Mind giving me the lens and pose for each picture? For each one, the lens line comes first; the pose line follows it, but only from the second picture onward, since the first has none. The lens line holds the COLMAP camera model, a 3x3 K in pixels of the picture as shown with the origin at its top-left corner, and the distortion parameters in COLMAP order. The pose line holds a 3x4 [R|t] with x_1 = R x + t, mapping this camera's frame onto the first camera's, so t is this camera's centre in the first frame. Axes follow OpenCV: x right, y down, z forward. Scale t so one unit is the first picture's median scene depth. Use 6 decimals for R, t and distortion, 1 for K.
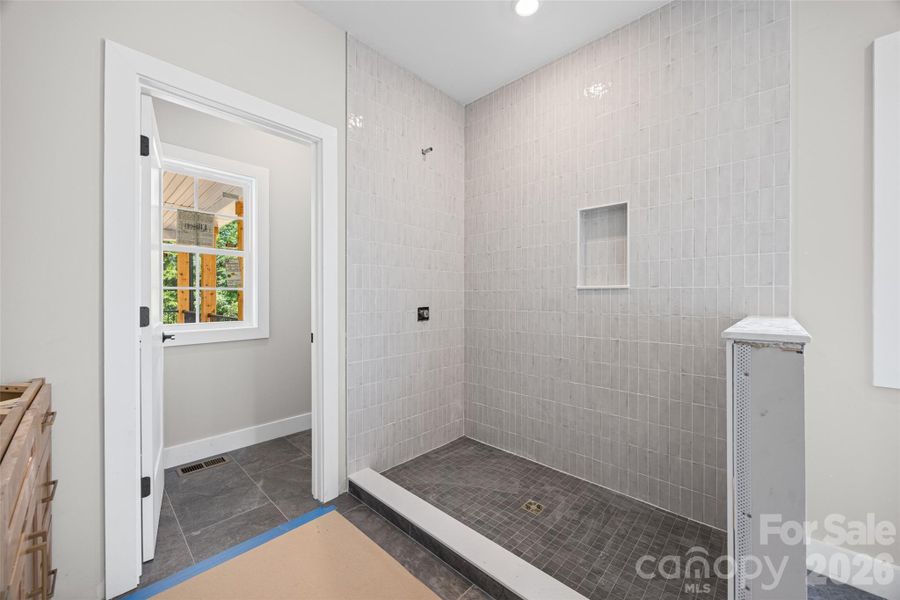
lens RADIAL K [[342.3, 0, 451.1], [0, 342.3, 298.3], [0, 0, 1]] dist [-0.000299, -0.000057]
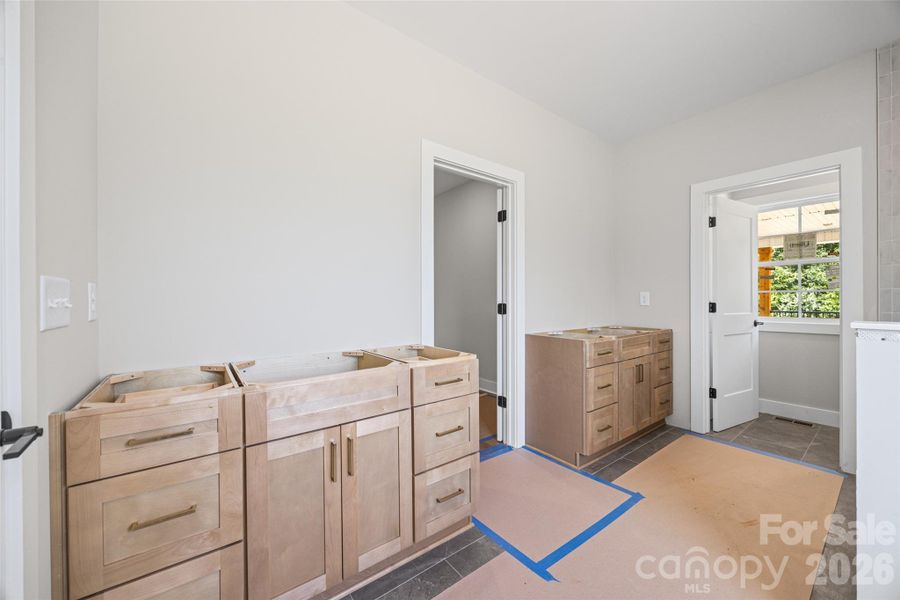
lens RADIAL K [[342.3, 0, 451.1], [0, 342.3, 298.3], [0, 0, 1]] dist [-0.000299, -0.000057]
pose [[-0.159388, -0.002765, -0.987212, 0.914990], [-0.001787, 0.999995, -0.002513, 0.004331], [0.987214, 0.001364, -0.159392, -0.134319]]
